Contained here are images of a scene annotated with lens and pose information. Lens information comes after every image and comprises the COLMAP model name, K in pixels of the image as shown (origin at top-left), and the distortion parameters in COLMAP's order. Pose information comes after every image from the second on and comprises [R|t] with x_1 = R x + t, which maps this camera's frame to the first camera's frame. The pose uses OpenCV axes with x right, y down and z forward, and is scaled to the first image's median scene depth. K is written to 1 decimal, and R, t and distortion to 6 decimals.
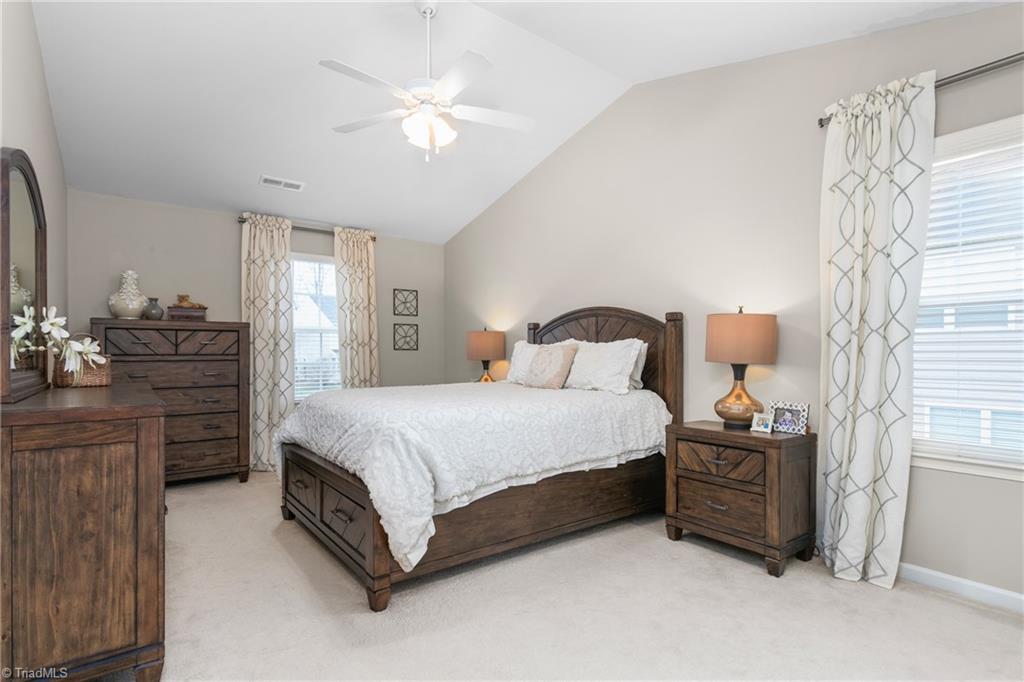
lens RADIAL K [[488.0, 0, 510.4], [0, 488.0, 356.1], [0, 0, 1]] dist [-0.000499, 0.000126]
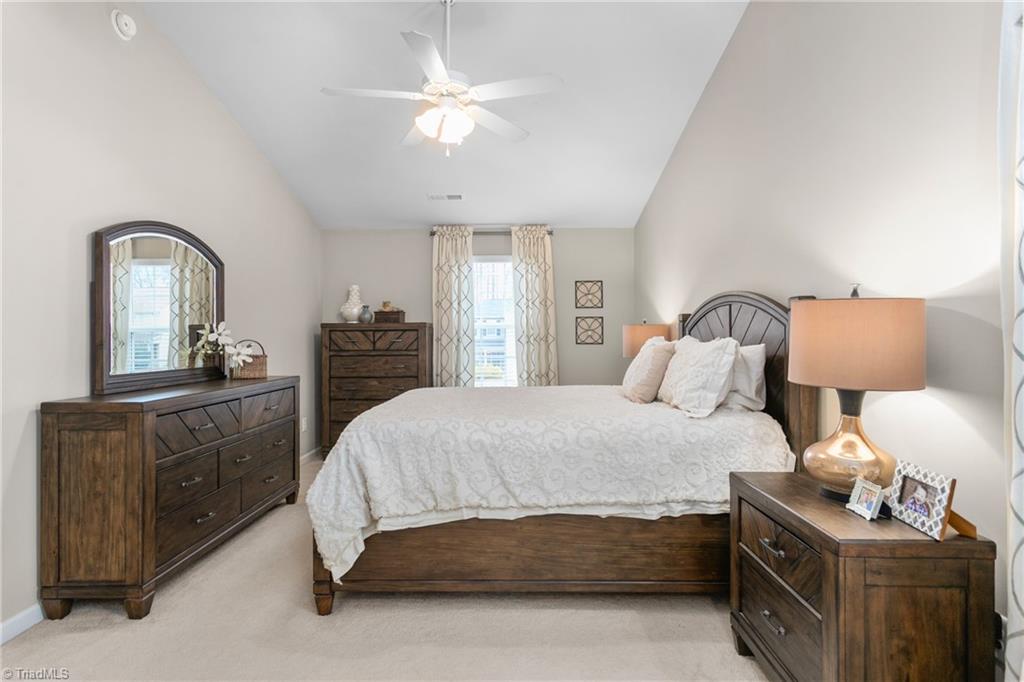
lens RADIAL K [[487.7, 0, 512.0], [0, 487.7, 341.0], [0, 0, 1]] dist [0.001978, 0.000307]
pose [[0.806162, -0.001413, -0.591693, 0.469111], [0.000672, 0.999999, -0.001473, -0.035108], [0.591695, 0.000789, 0.806162, 0.291998]]
